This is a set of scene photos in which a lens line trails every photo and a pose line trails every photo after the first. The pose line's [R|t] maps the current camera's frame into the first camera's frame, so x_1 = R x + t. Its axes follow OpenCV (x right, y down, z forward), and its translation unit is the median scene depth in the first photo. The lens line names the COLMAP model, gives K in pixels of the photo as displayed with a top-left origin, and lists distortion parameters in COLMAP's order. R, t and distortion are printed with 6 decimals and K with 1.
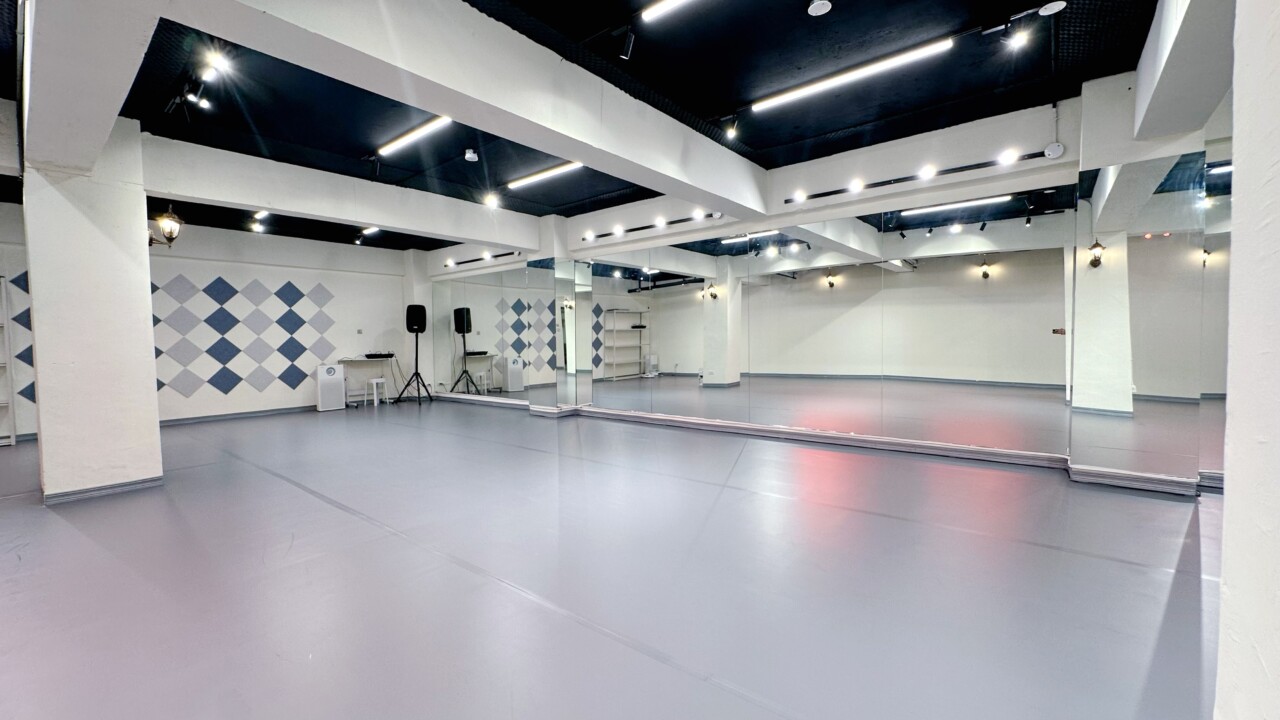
lens RADIAL K [[518.0, 0, 640.0], [0, 518.0, 360.0], [0, 0, 1]] dist [-0.000926, 0.000222]
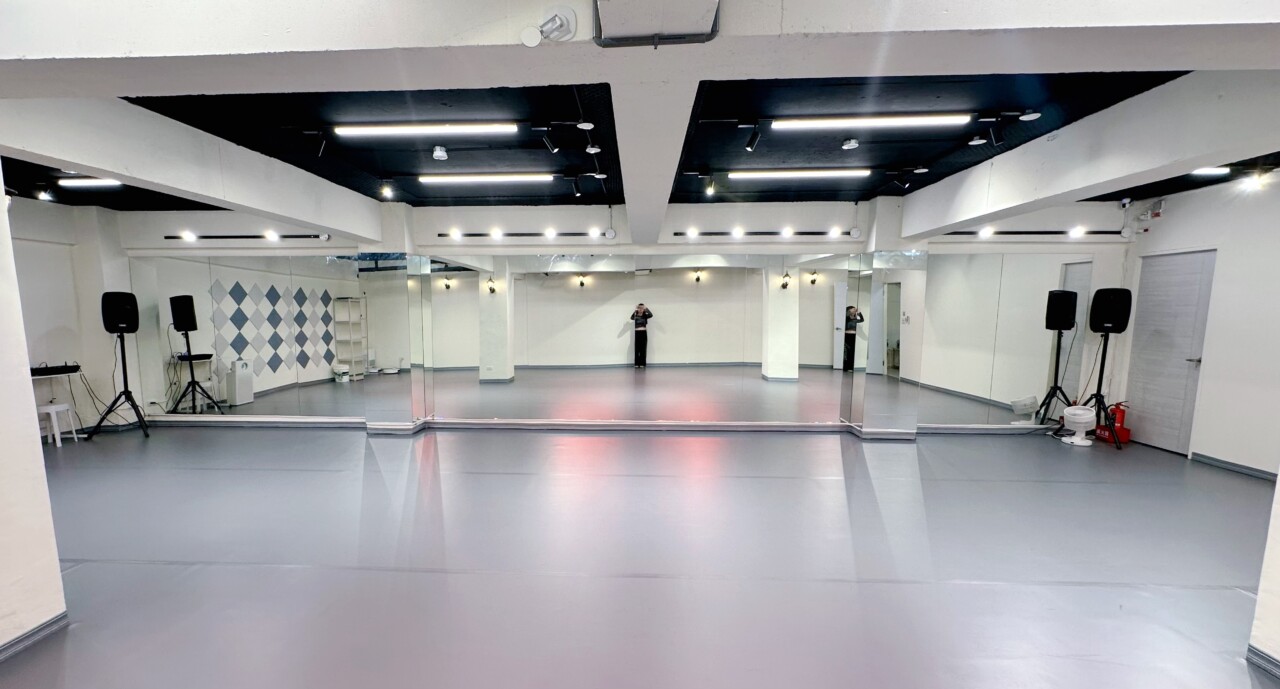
lens RADIAL K [[519.7, 0, 640.0], [0, 519.7, 344.5], [0, 0, 1]] dist [-0.000115, 0.000081]
pose [[0.810193, -0.013592, 0.586006, -0.253838], [0.012698, 0.999903, 0.005636, -0.028977], [-0.586026, 0.002875, 0.810287, 0.037976]]
